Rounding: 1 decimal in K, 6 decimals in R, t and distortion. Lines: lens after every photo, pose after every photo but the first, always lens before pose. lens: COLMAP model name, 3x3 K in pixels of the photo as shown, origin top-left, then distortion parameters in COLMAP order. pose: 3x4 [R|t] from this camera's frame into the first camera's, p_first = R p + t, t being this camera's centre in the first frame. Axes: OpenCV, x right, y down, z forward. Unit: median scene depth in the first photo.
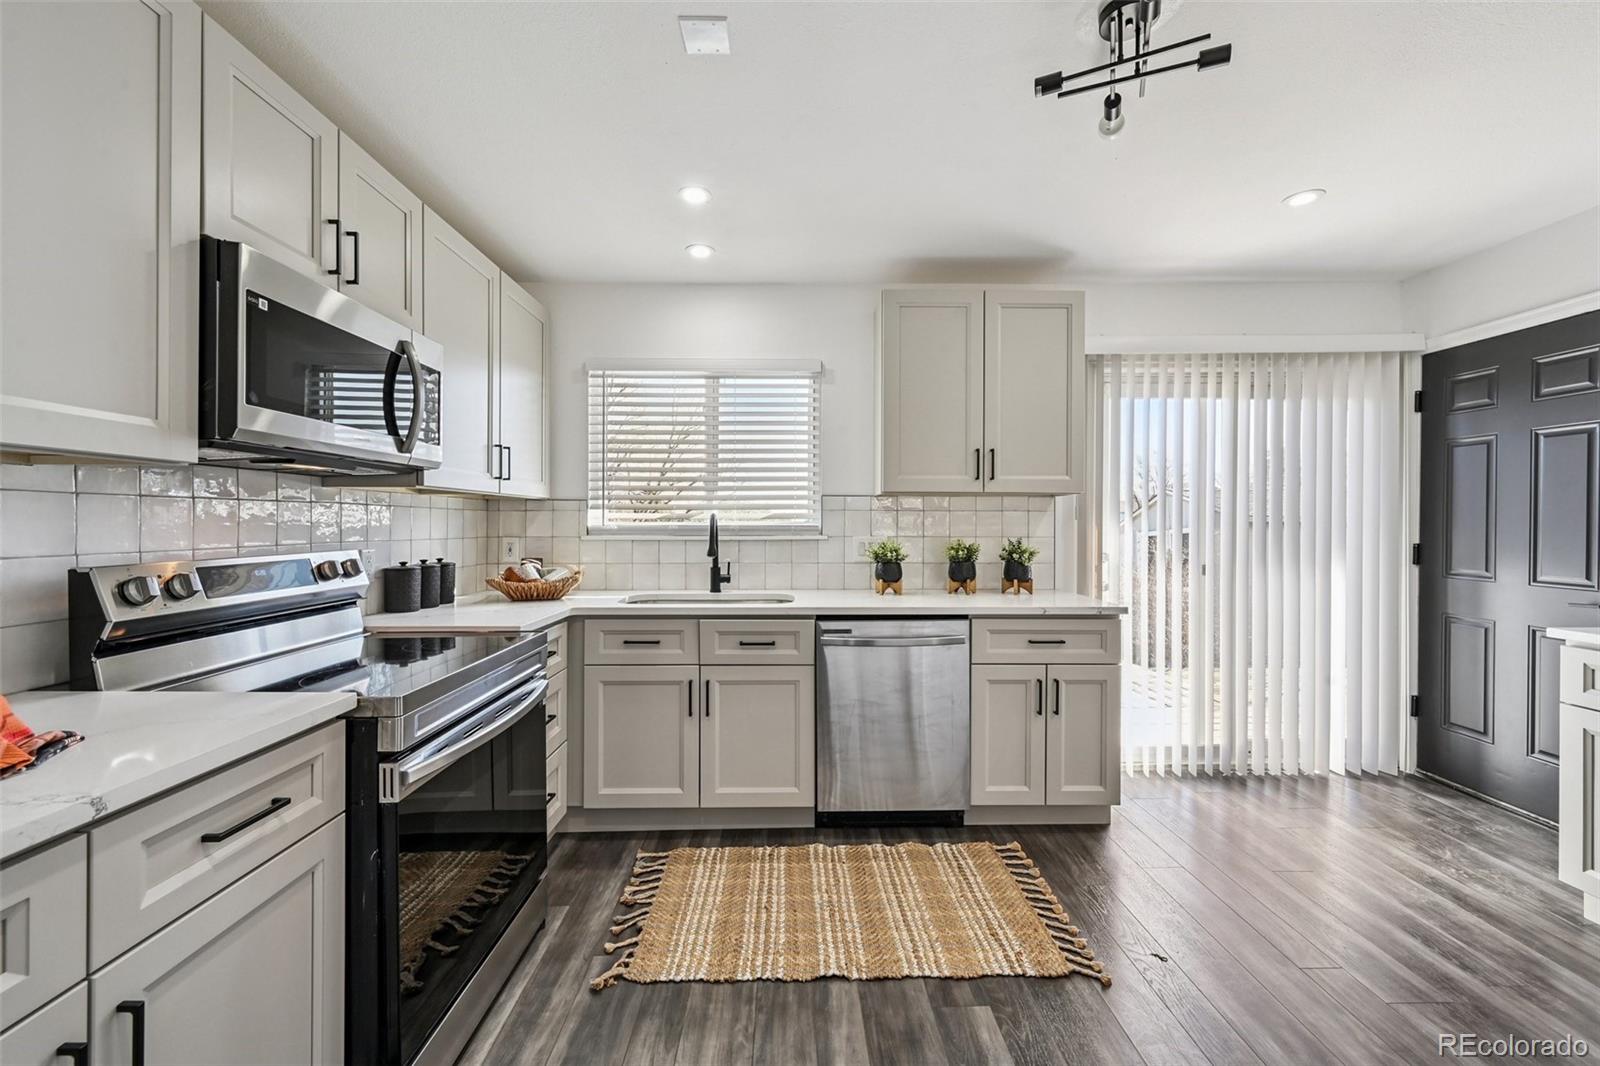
lens RADIAL K [[644.6, 0, 799.7], [0, 644.6, 524.8], [0, 0, 1]] dist [0.002018, 0.002028]
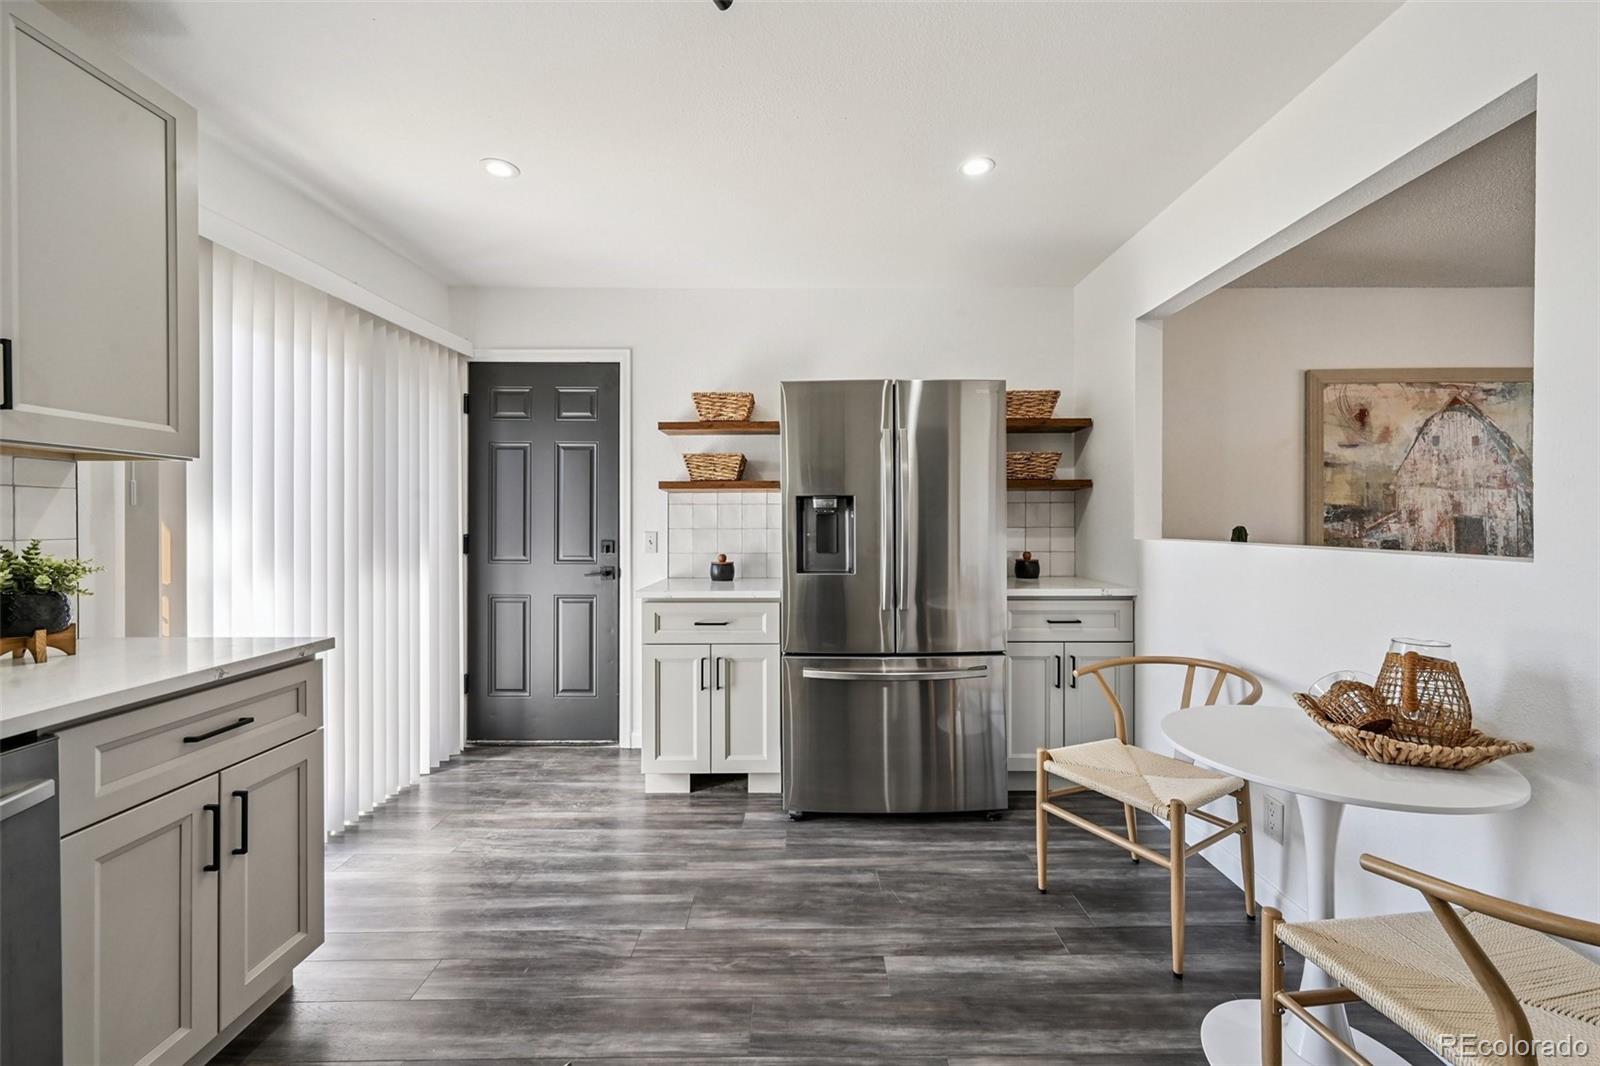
lens RADIAL K [[644.6, 0, 809.9], [0, 644.6, 525.8], [0, 0, 1]] dist [0.002018, 0.002028]
pose [[0.008465, -0.010185, 0.999912, -0.146638], [0.004969, 0.999936, 0.010144, 0.007910], [-0.999952, 0.004883, 0.008515, 0.492381]]
